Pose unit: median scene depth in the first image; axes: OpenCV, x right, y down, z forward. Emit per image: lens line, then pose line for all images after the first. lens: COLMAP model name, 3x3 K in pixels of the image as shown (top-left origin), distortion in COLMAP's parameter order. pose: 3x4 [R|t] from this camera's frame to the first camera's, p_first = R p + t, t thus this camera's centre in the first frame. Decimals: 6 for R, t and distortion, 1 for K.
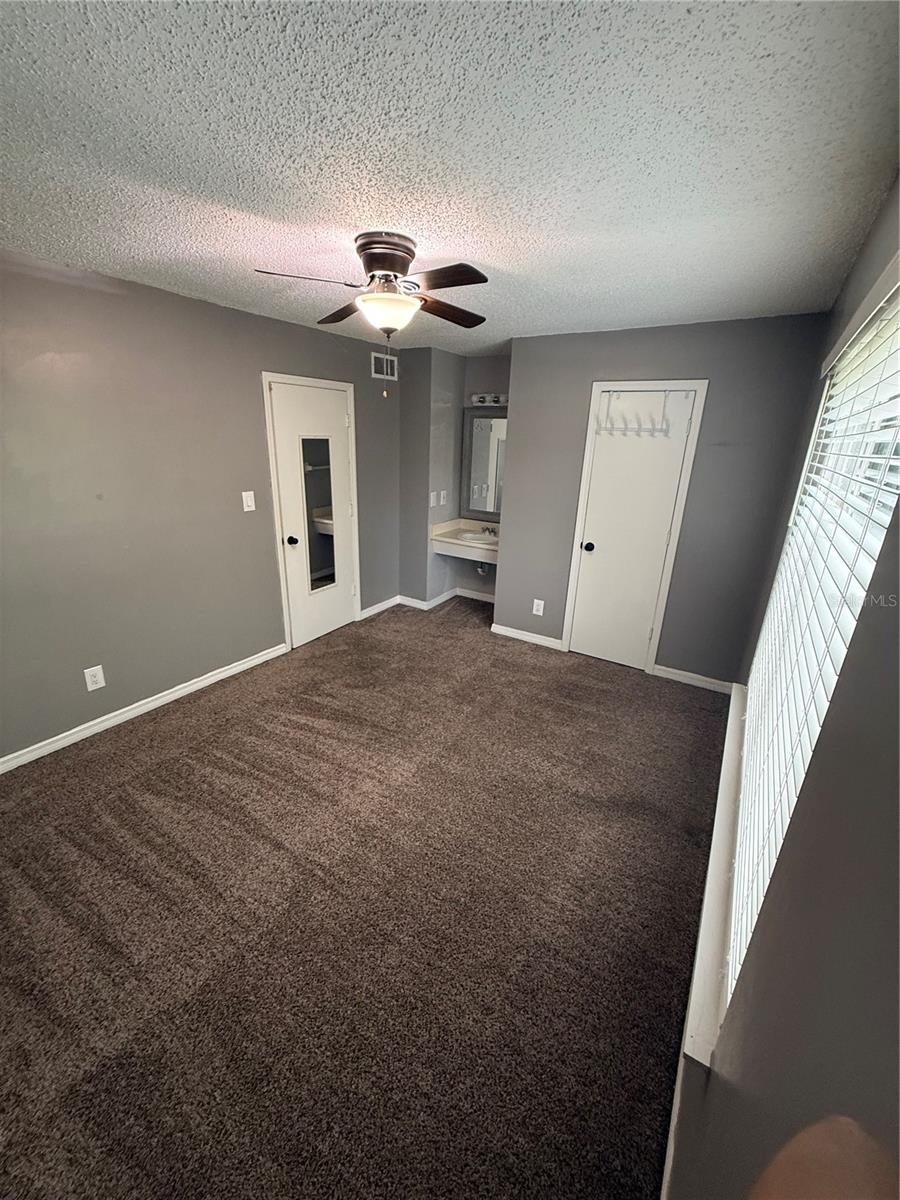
lens RADIAL K [[476.3, 0, 450.7], [0, 476.3, 596.6], [0, 0, 1]] dist [-0.000442, 0.000569]
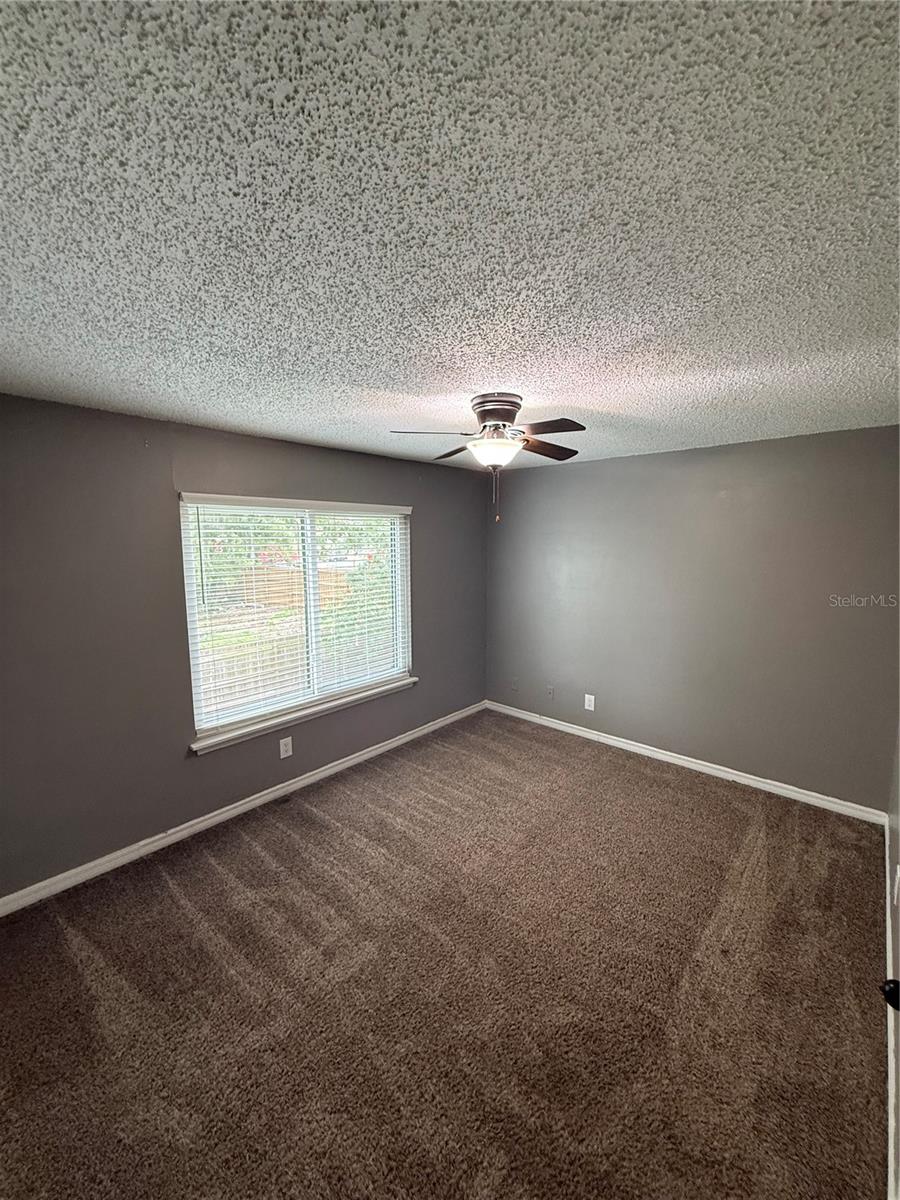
lens RADIAL K [[476.3, 0, 450.7], [0, 476.3, 596.6], [0, 0, 1]] dist [-0.000442, 0.000569]
pose [[-0.984389, -0.047478, 0.169482, -0.128208], [0.031611, 0.899579, 0.435613, -0.405850], [-0.173144, 0.434170, -0.884035, 1.137031]]
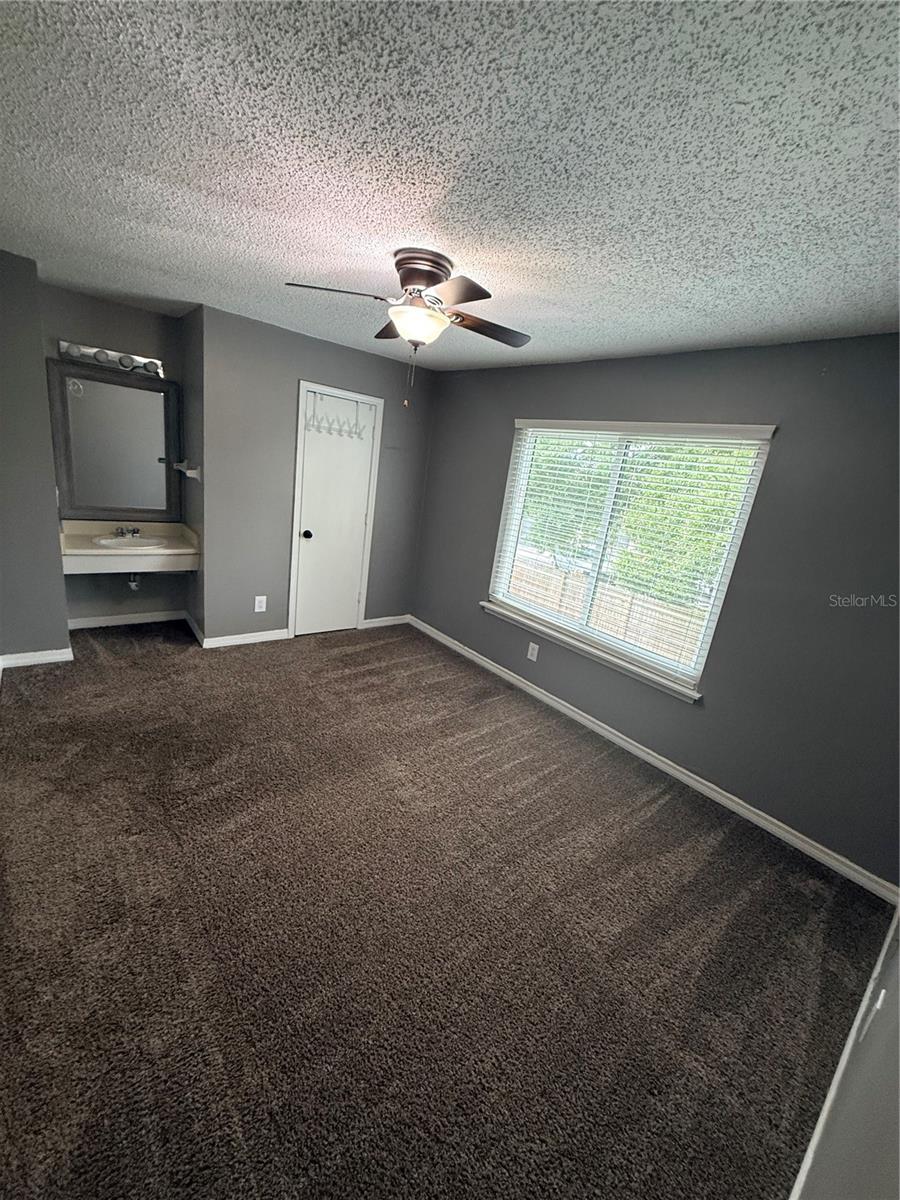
lens RADIAL K [[476.3, 0, 450.7], [0, 476.3, 596.6], [0, 0, 1]] dist [-0.000442, 0.000569]
pose [[0.319246, -0.244244, 0.915656, -0.620978], [0.188409, 0.963287, 0.191260, -0.112377], [-0.928754, 0.111459, 0.353544, 0.330509]]
